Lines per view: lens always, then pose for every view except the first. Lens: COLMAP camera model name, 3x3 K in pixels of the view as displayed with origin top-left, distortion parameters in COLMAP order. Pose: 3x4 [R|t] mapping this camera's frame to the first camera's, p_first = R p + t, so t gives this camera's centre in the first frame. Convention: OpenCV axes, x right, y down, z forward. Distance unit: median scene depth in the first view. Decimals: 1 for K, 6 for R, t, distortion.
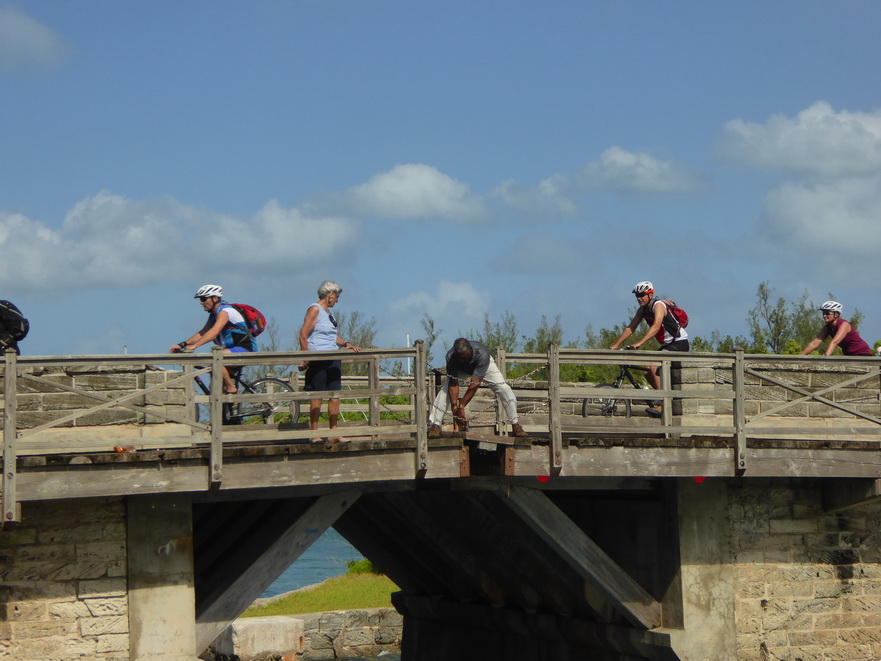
lens RADIAL K [[2145.8, 0, 476.9], [0, 2145.8, 289.3], [0, 0, 1]] dist [0.225224, 0.000000]
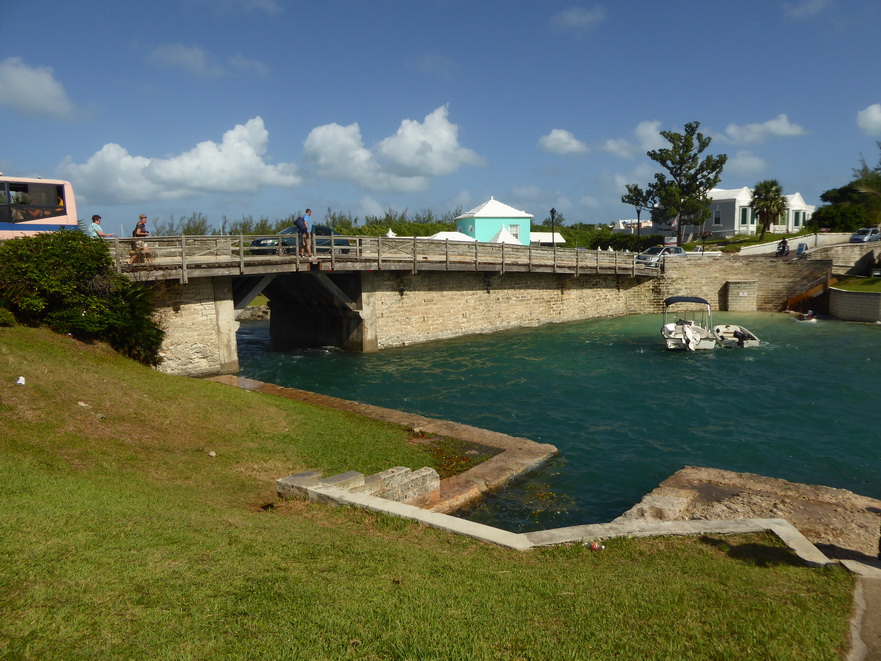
lens RADIAL K [[630.2, 0, 449.3], [0, 630.2, 329.9], [0, 0, 1]] dist [-0.039190, 0.005619]
pose [[0.946073, -0.028922, 0.322660, -0.119743], [-0.032646, 0.982425, 0.183783, -0.016091], [-0.322304, -0.184406, 0.928501, -0.076822]]
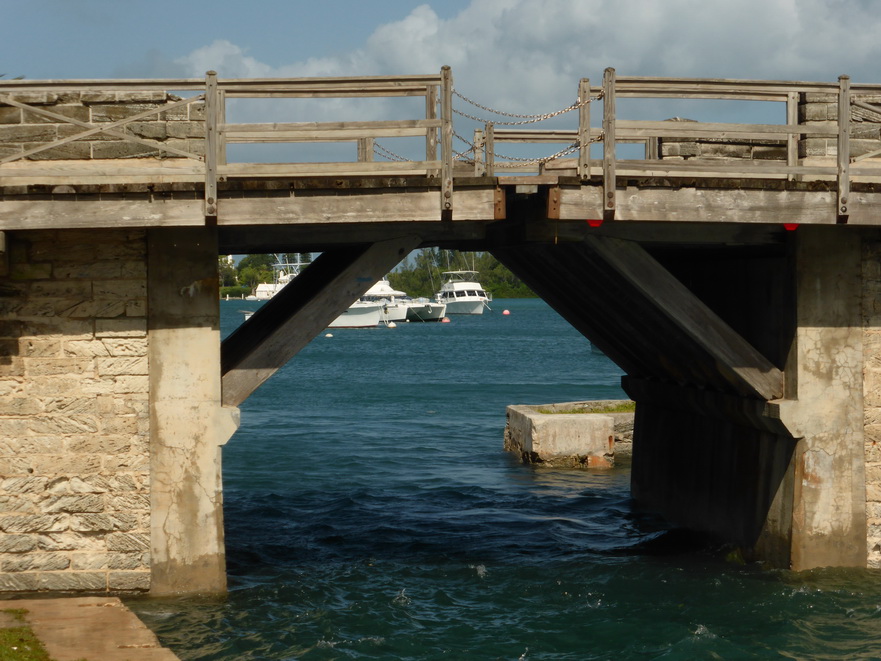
lens RADIAL K [[2563.9, 0, 449.6], [0, 2563.9, 345.2], [0, 0, 1]] dist [0.196514, 0.000000]
pose [[0.954080, 0.020183, -0.298870, 0.280857], [0.009323, 0.995243, 0.096973, 0.033233], [0.299406, -0.095306, 0.949354, -0.035459]]
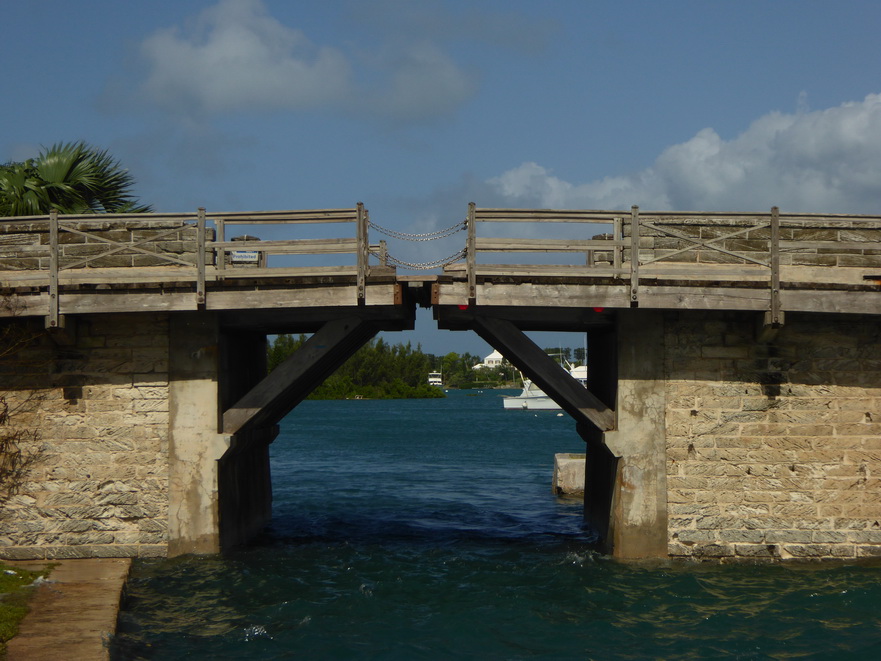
lens RADIAL K [[2295.2, 0, 437.1], [0, 2295.2, 296.3], [0, 0, 1]] dist [0.357127, 0.000000]
pose [[0.906073, -0.002037, -0.423117, 0.584728], [0.019103, 0.999166, 0.036098, 0.029311], [0.422690, -0.040790, 0.905356, -0.265661]]
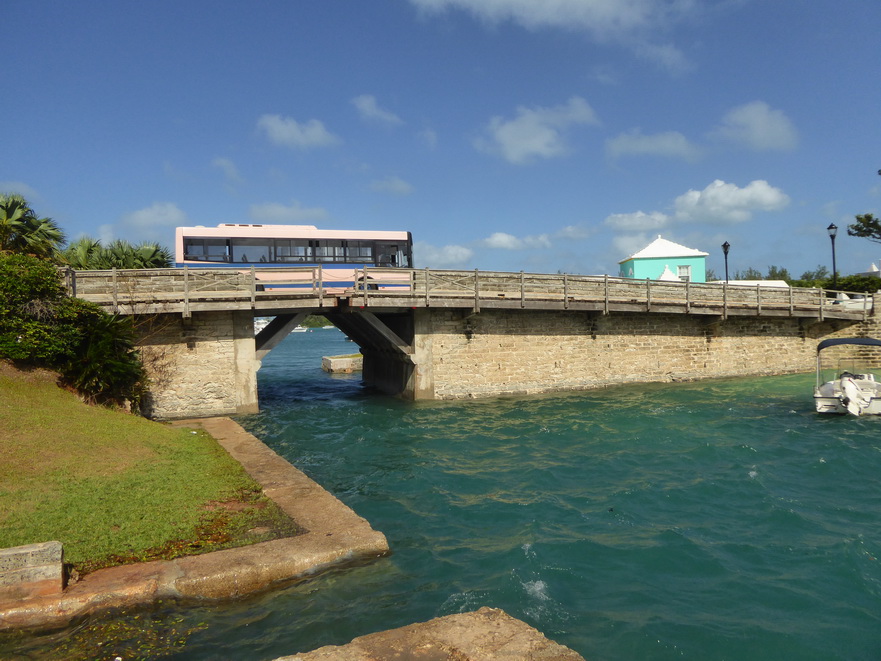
lens RADIAL K [[630.2, 0, 442.5], [0, 630.2, 327.6], [0, 0, 1]] dist [-0.039190, 0.005619]
pose [[0.997867, -0.003407, -0.065194, 0.205235], [0.008805, 0.996535, 0.082702, 0.039666], [0.064686, -0.083100, 0.994440, 0.055499]]
